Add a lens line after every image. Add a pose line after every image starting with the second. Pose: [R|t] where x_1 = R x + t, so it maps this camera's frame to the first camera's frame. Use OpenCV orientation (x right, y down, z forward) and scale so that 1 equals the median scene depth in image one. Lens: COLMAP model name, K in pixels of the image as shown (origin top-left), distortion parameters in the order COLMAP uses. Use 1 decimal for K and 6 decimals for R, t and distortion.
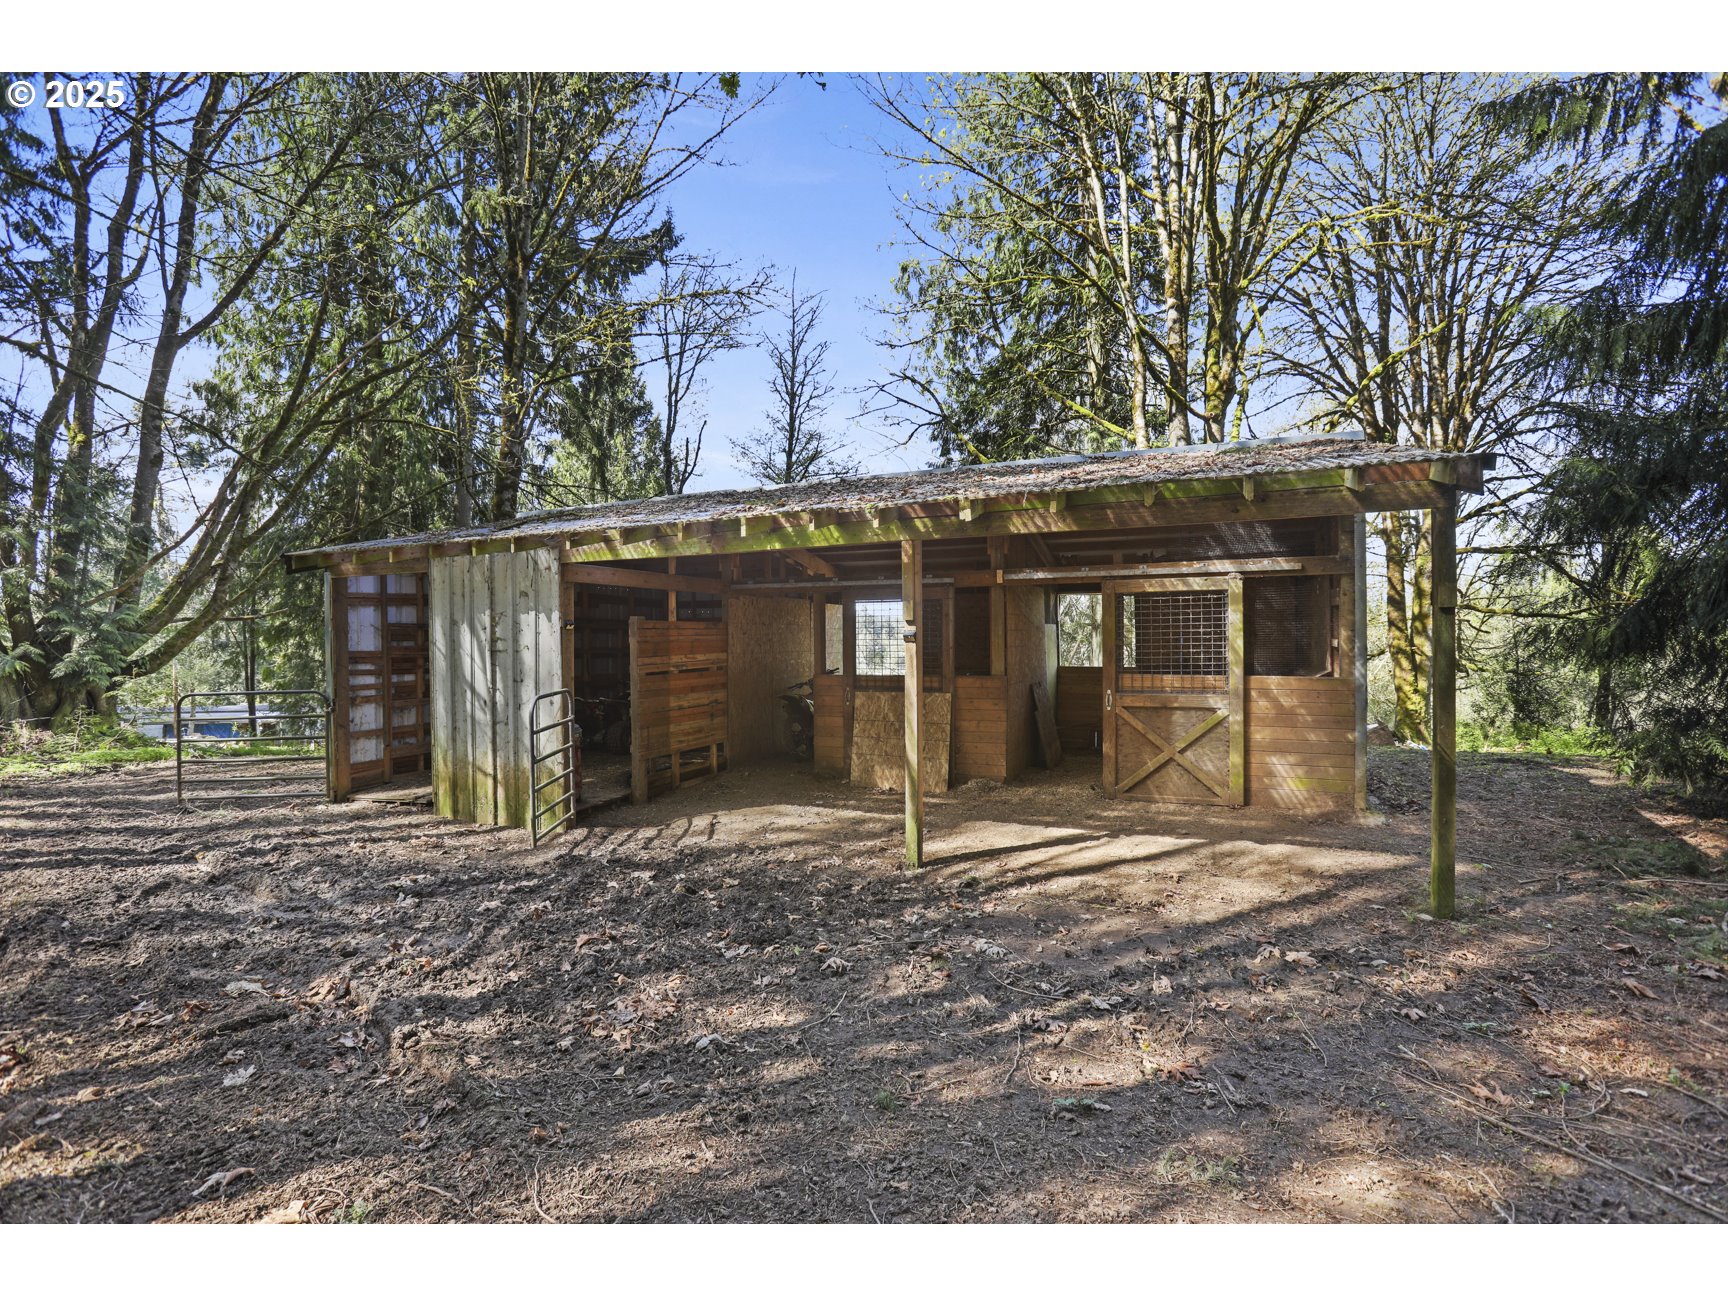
lens RADIAL K [[789.5, 0, 858.0], [0, 789.5, 649.1], [0, 0, 1]] dist [-0.078697, 0.036139]
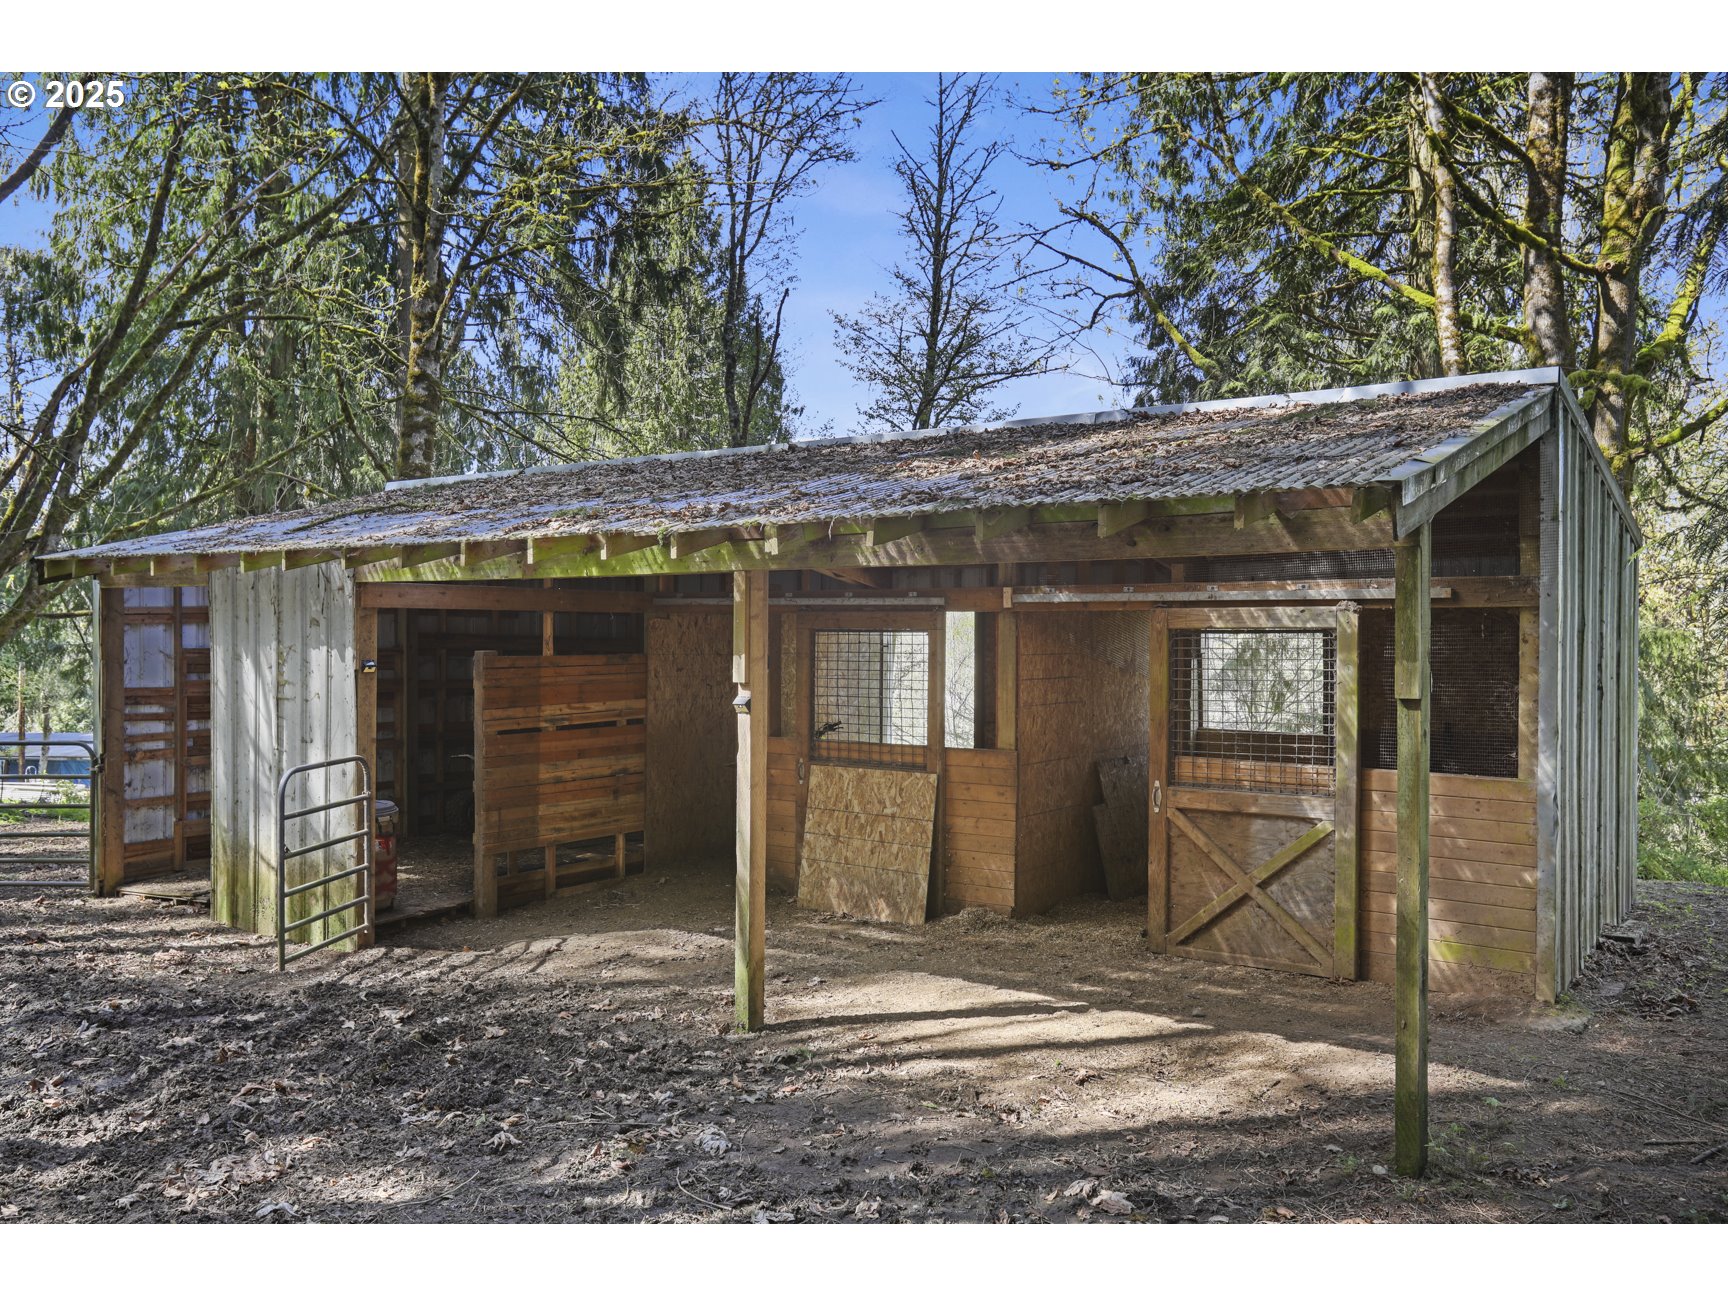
lens RADIAL K [[1398.8, 0, 864.0], [0, 1398.8, 648.0], [0, 0, 1]] dist [-0.034526, 0.095693]
pose [[0.977618, 0.016500, -0.209740, 0.323420], [-0.016616, 0.999861, 0.001209, -0.052692], [0.209731, 0.002303, 0.977756, -0.157800]]
